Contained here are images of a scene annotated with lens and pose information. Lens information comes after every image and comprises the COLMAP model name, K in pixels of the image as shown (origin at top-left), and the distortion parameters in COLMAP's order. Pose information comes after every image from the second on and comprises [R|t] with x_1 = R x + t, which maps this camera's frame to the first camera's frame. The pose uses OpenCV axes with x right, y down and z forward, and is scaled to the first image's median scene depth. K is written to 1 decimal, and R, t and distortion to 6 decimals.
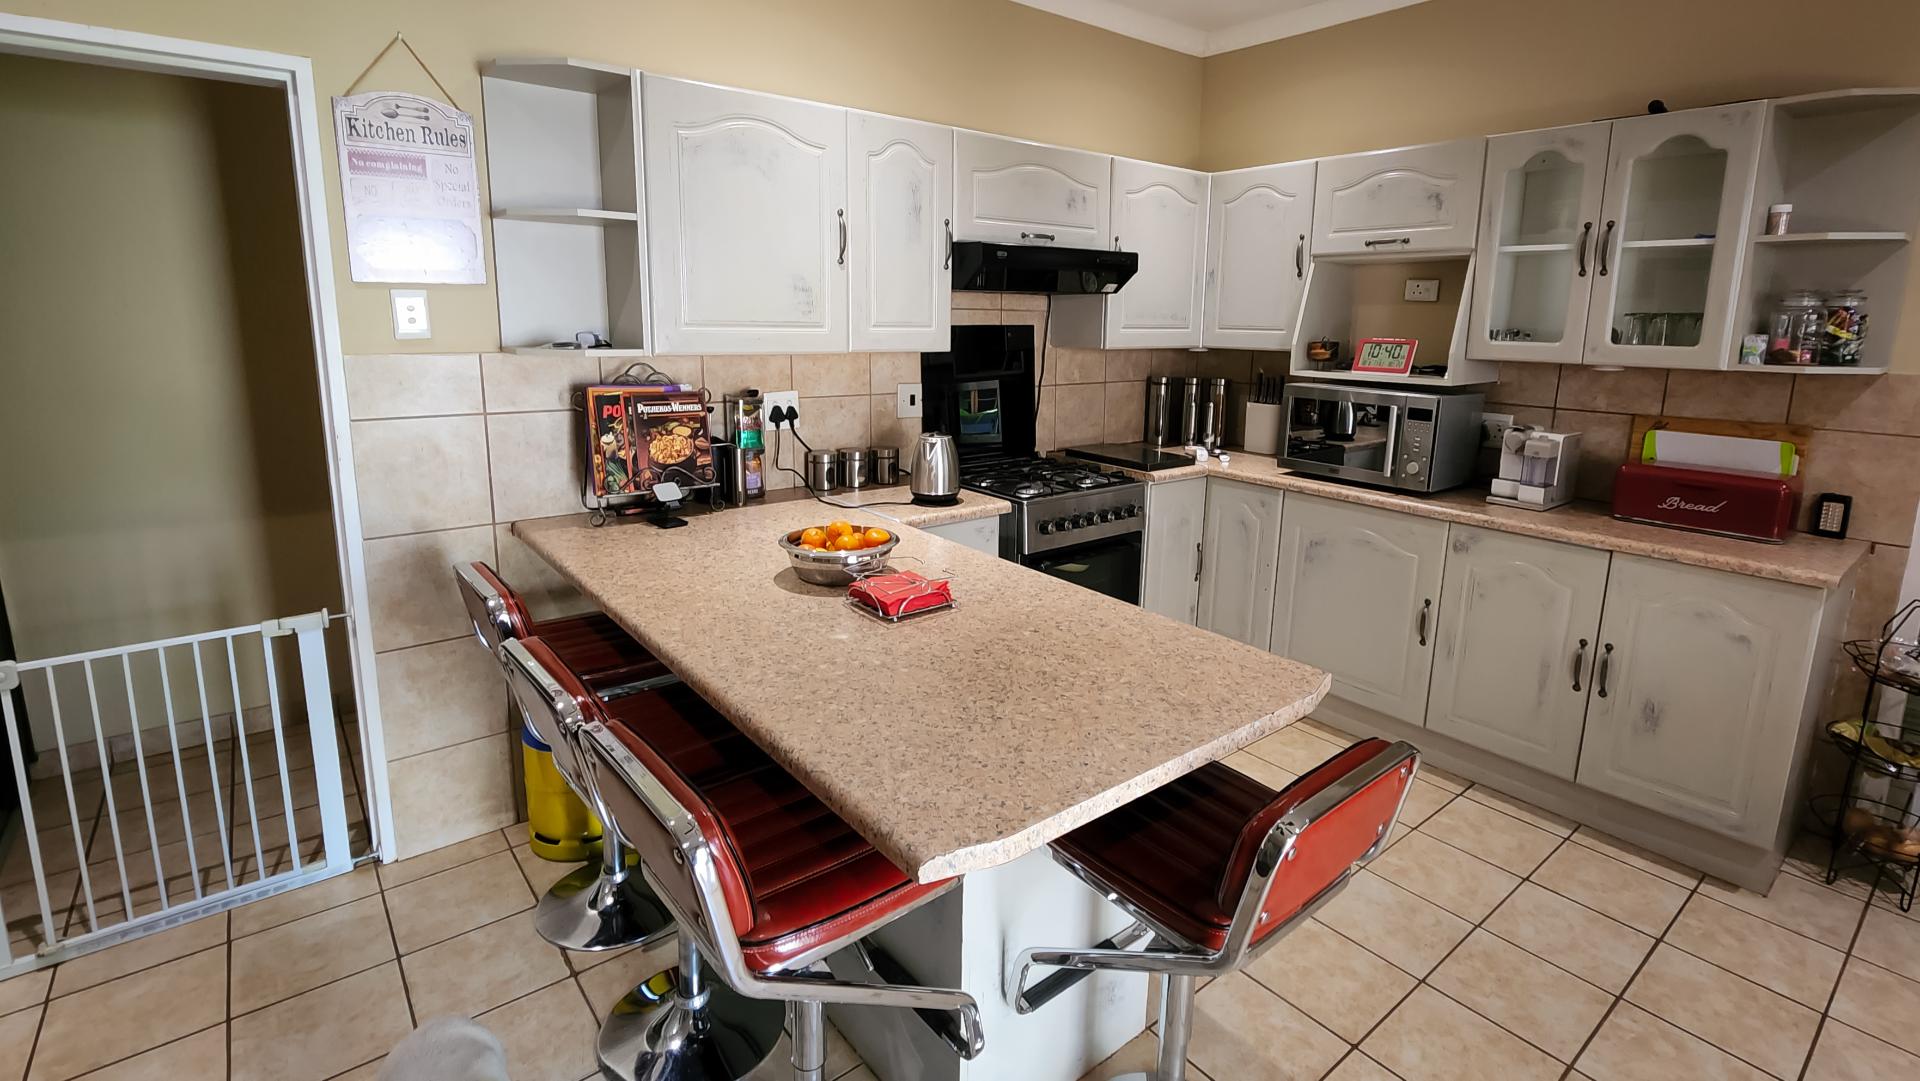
lens RADIAL K [[893.4, 0, 978.5], [0, 893.4, 477.3], [0, 0, 1]] dist [-0.000327, -0.000766]
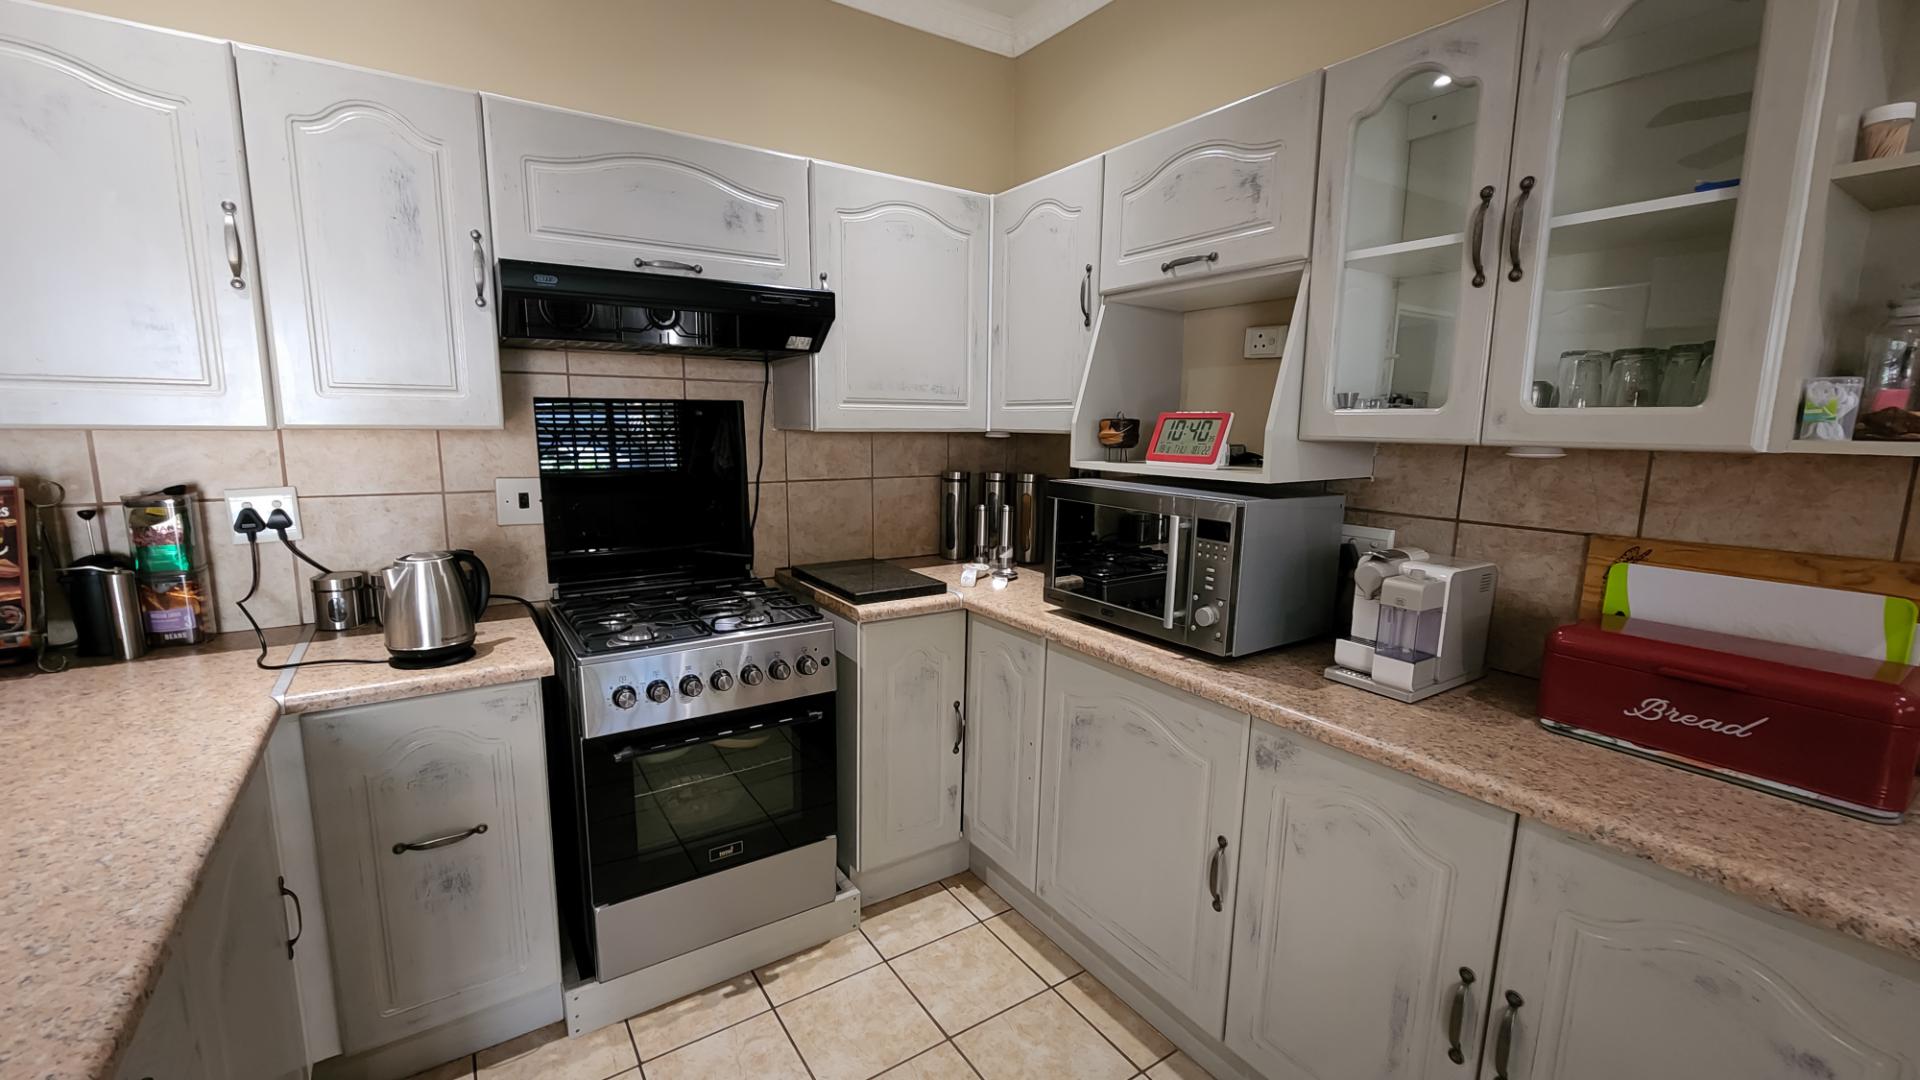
lens RADIAL K [[789.2, 0, 952.0], [0, 789.2, 548.6], [0, 0, 1]] dist [-0.000935, -0.000180]
pose [[0.994650, 0.012361, -0.102564, 0.376392], [-0.014460, 0.999701, -0.019741, -0.044955], [0.102290, 0.021118, 0.994530, 0.451185]]
